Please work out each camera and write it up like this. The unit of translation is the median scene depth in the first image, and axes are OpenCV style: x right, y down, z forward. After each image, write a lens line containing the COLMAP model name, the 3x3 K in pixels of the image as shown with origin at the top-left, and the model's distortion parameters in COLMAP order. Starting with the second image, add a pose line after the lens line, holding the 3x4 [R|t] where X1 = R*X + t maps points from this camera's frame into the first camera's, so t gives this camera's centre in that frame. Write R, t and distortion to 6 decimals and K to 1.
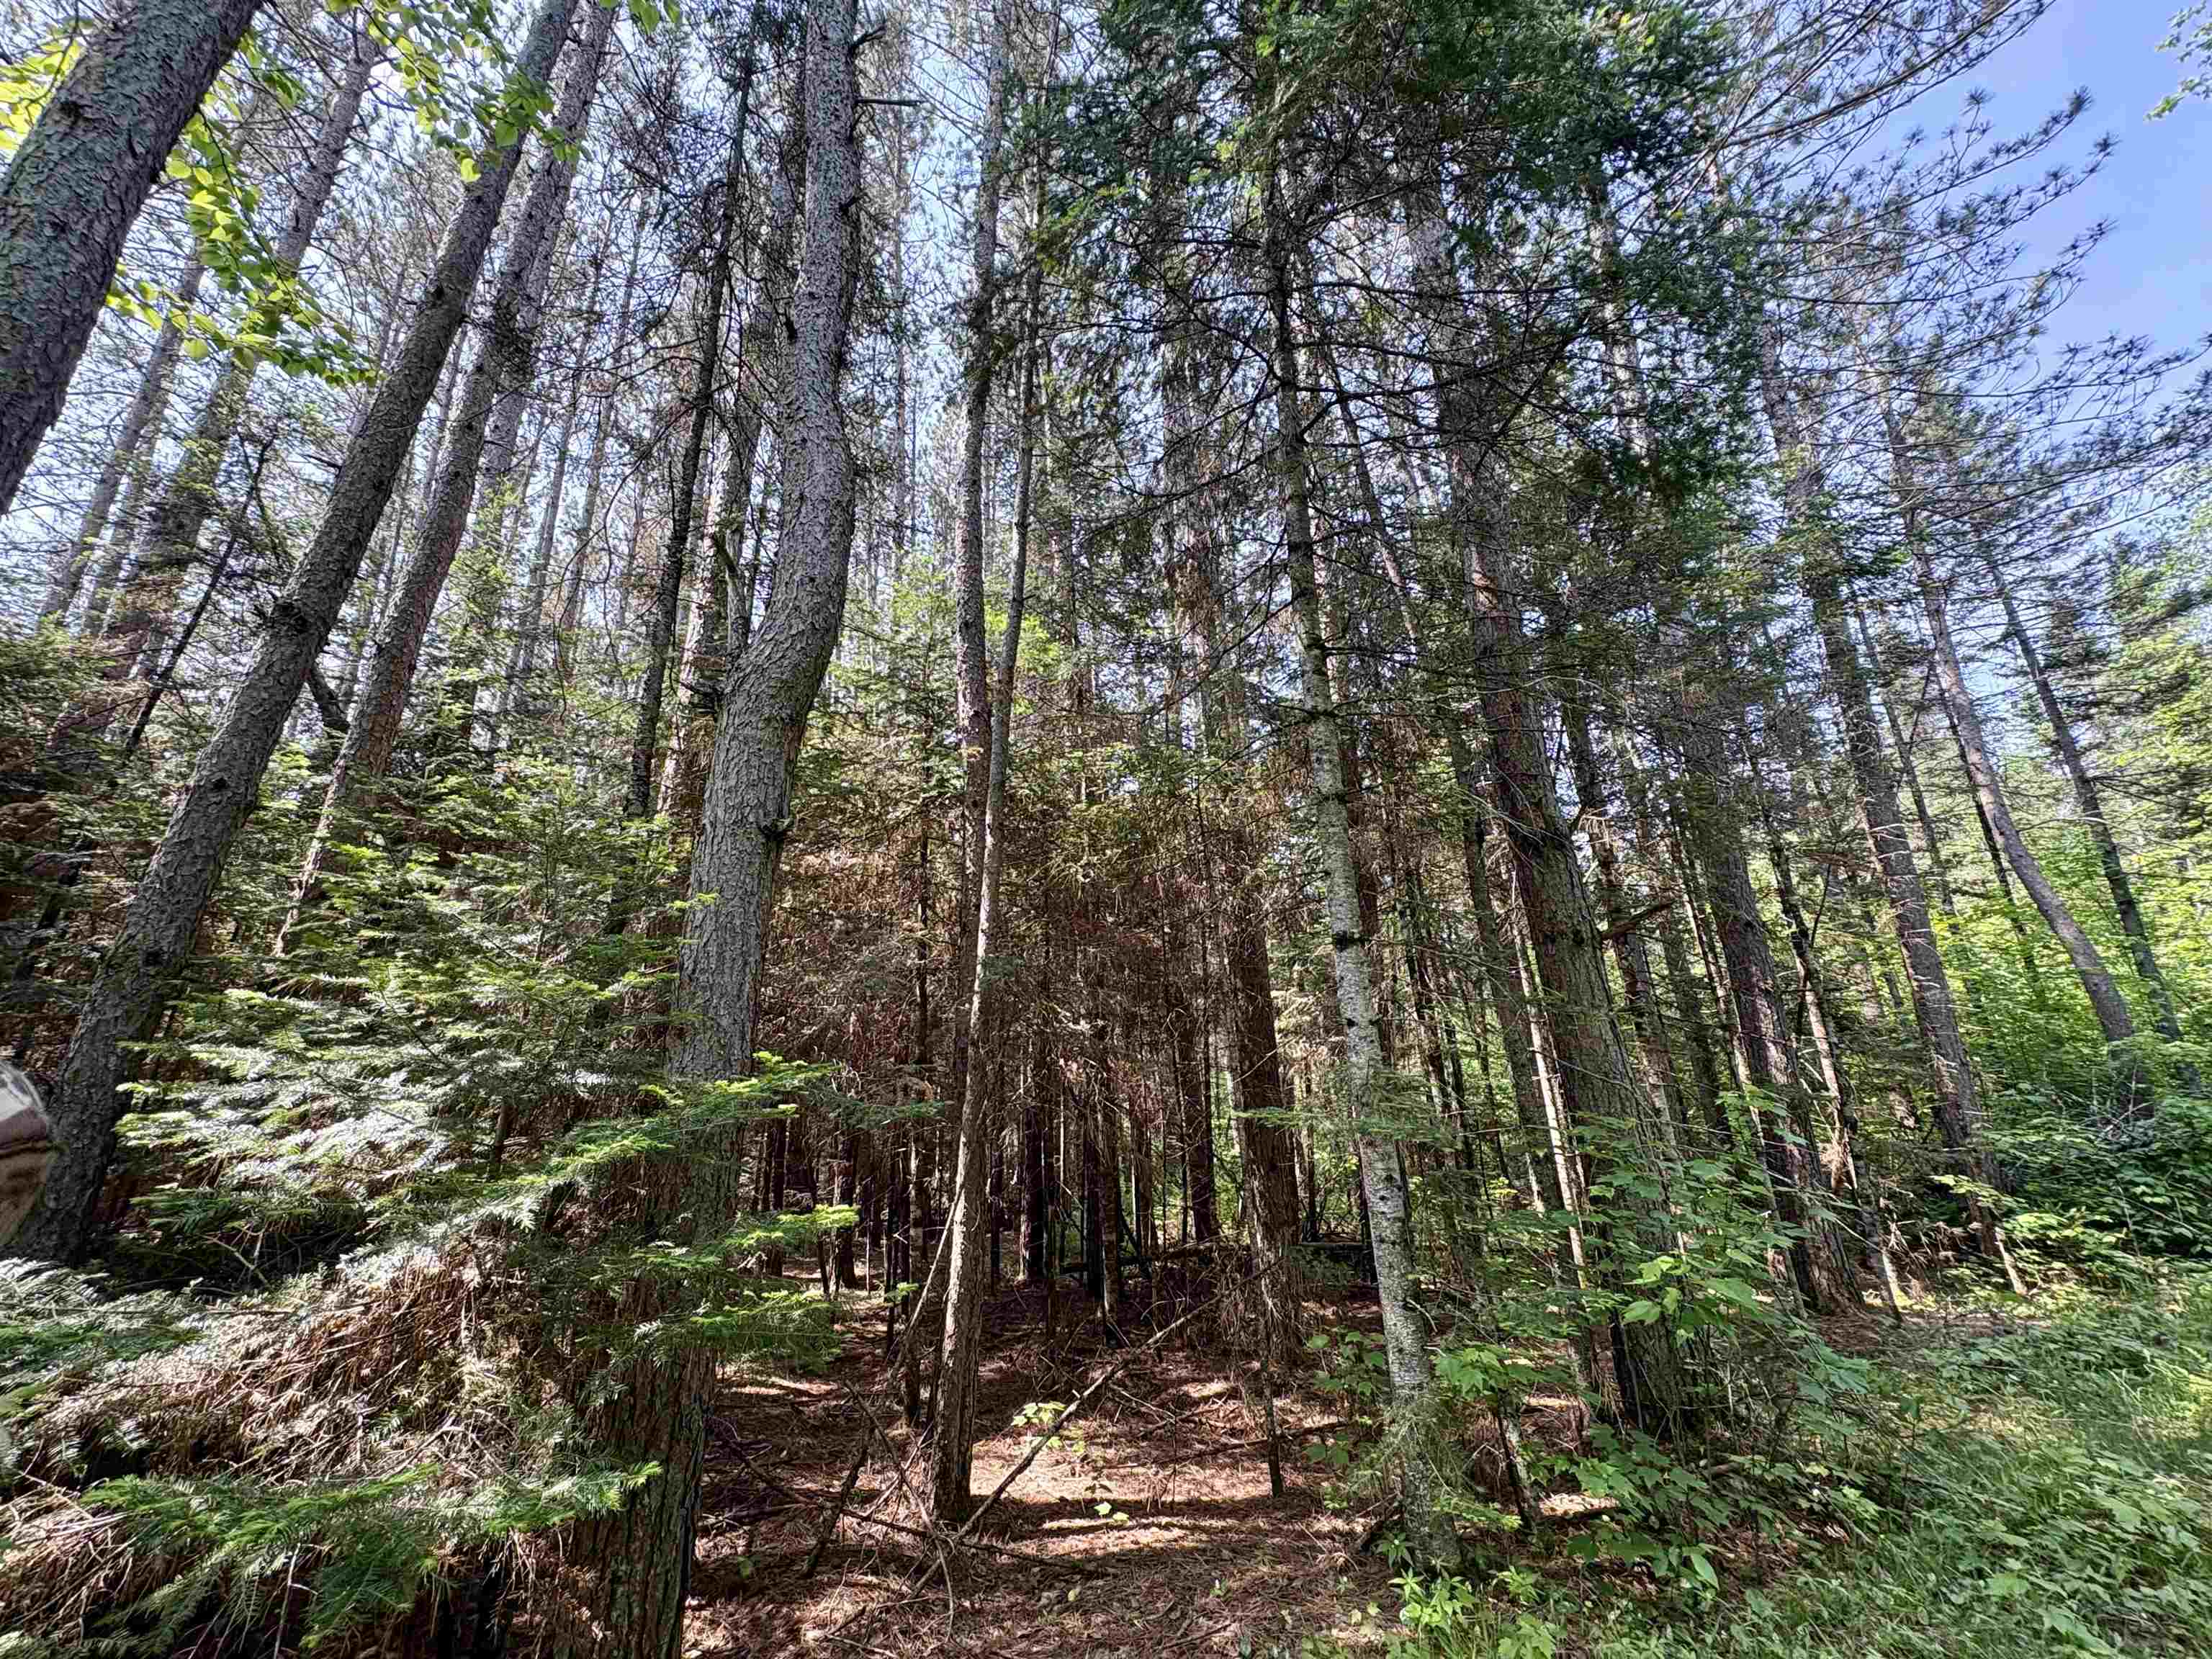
lens RADIAL K [[882.2, 0, 1102.6], [0, 882.2, 831.1], [0, 0, 1]] dist [-0.001216, -0.000245]
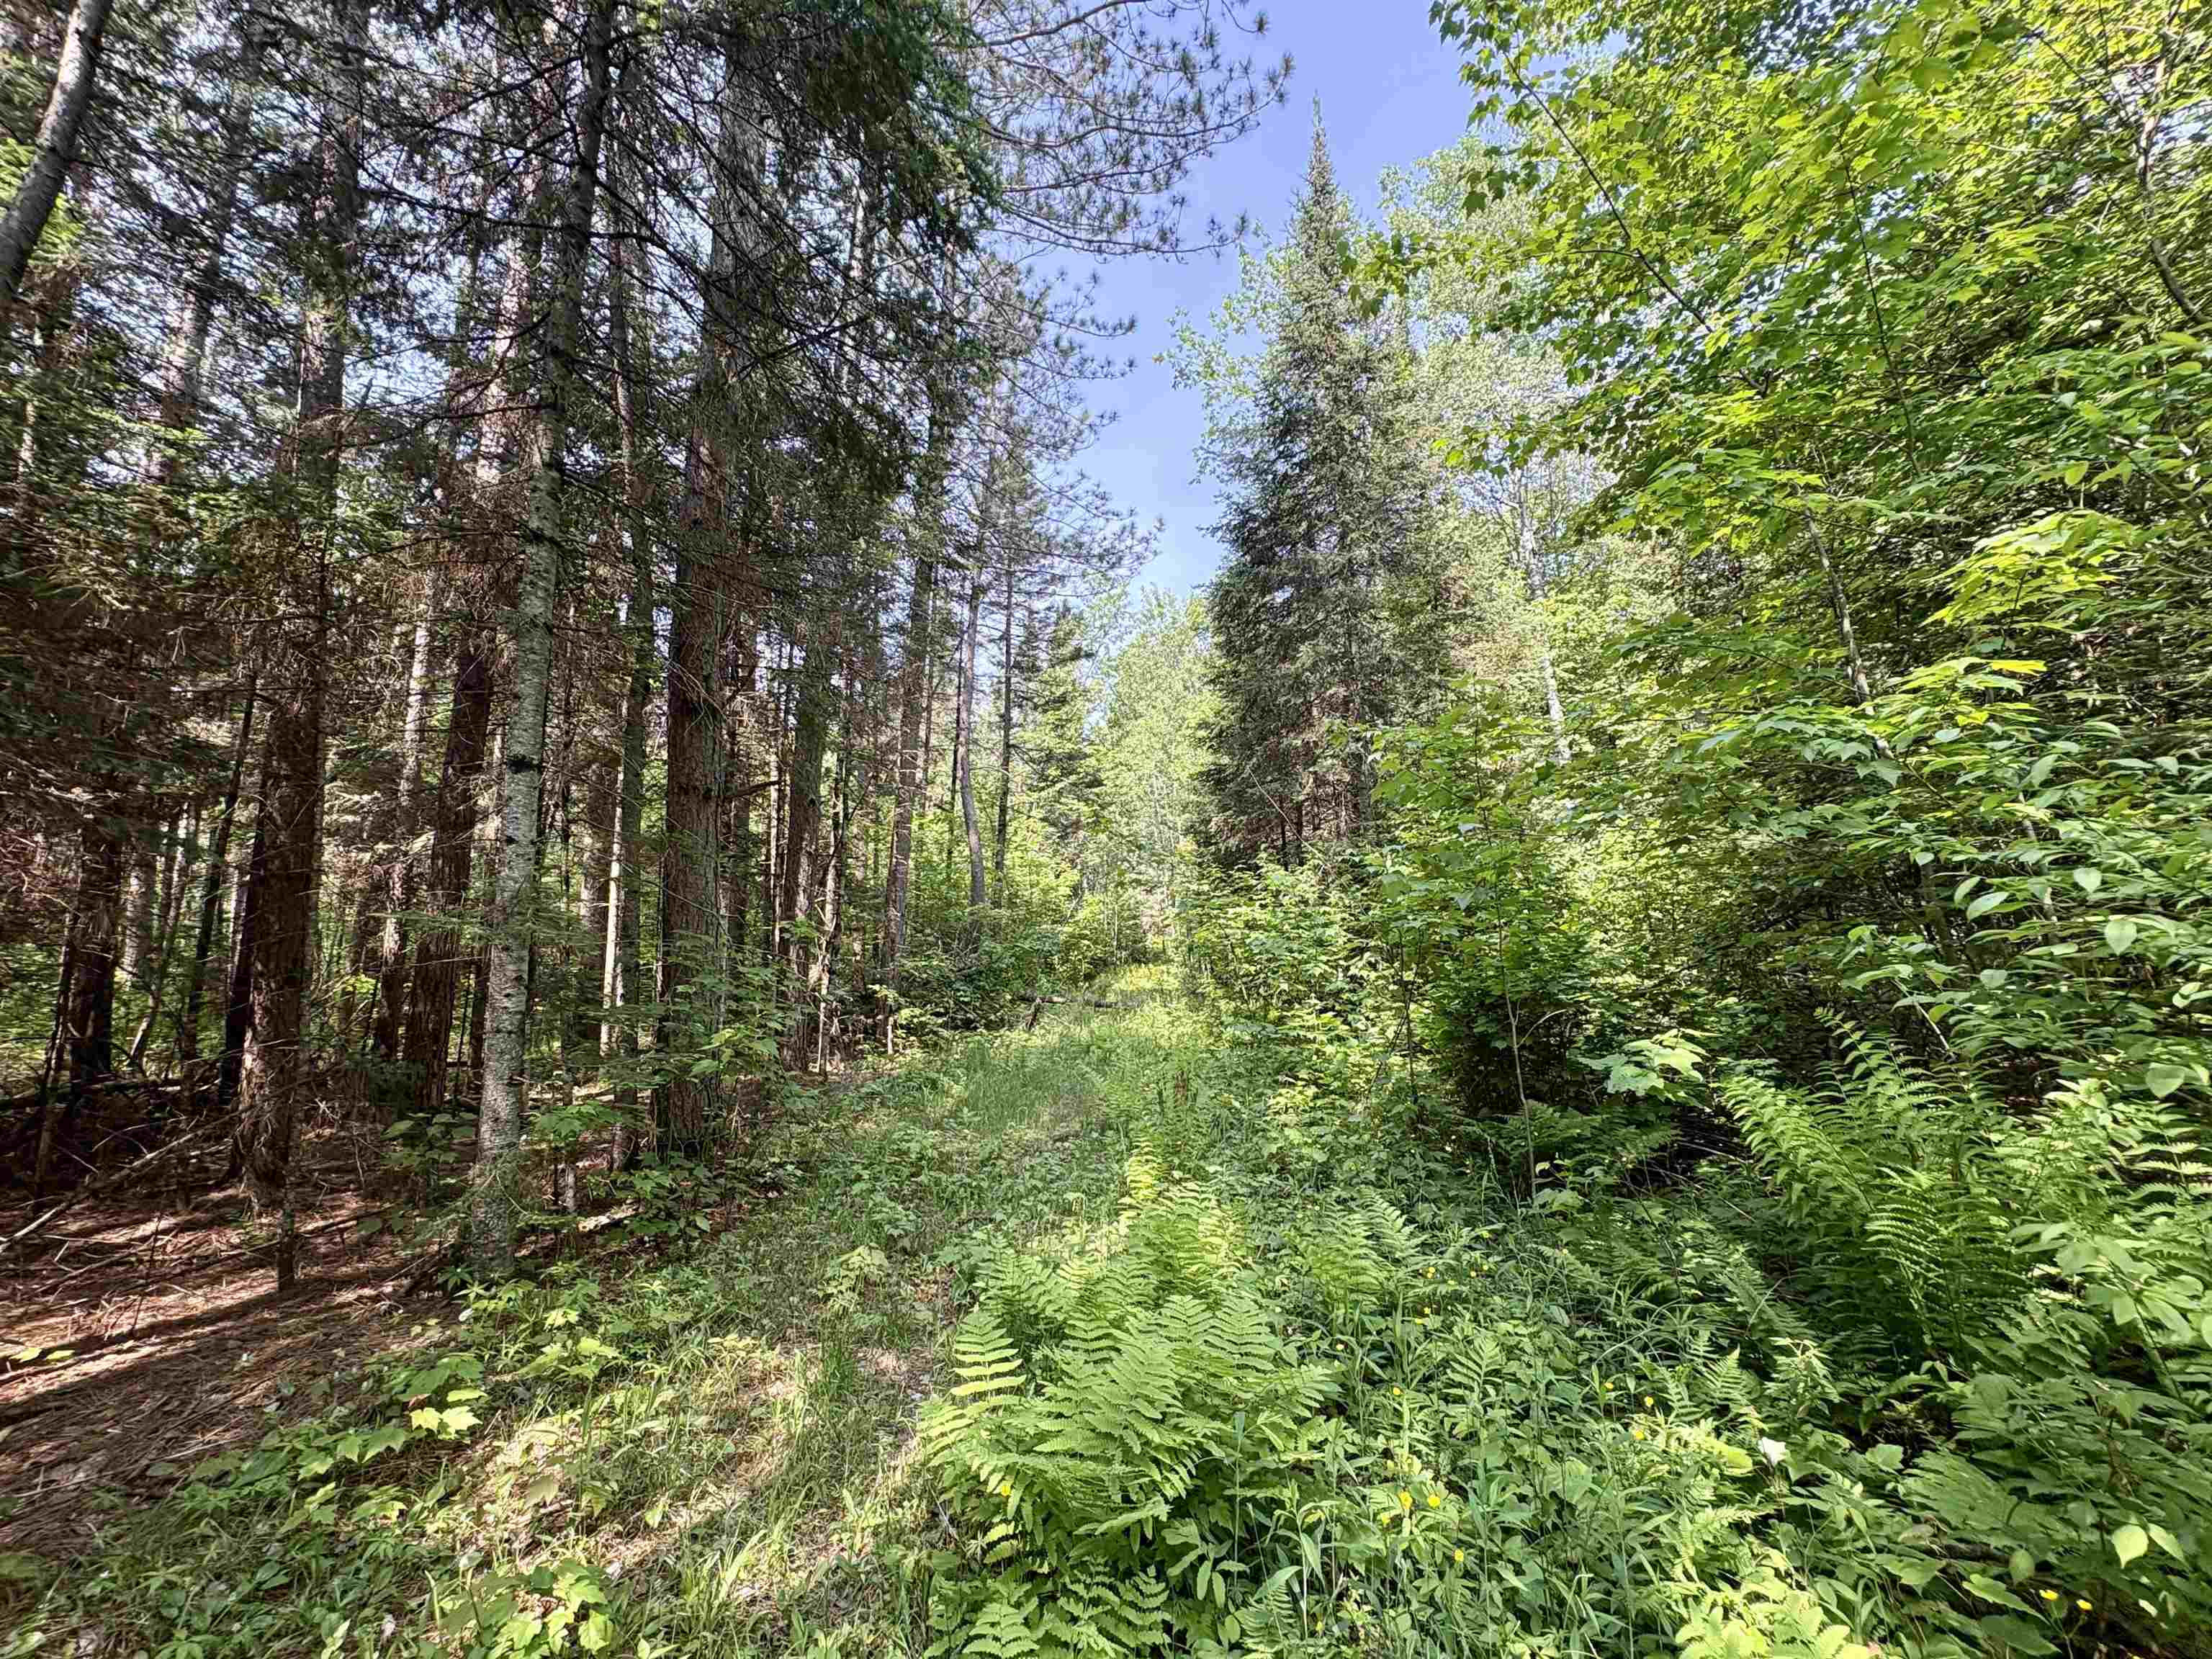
lens RADIAL K [[882.2, 0, 1104.9], [0, 882.2, 828.9], [0, 0, 1]] dist [-0.001216, -0.000245]
pose [[0.543506, 0.139954, 0.827656, -0.101977], [-0.287411, 0.957431, 0.026839, -0.014751], [-0.788667, -0.252465, 0.560594, -0.076428]]
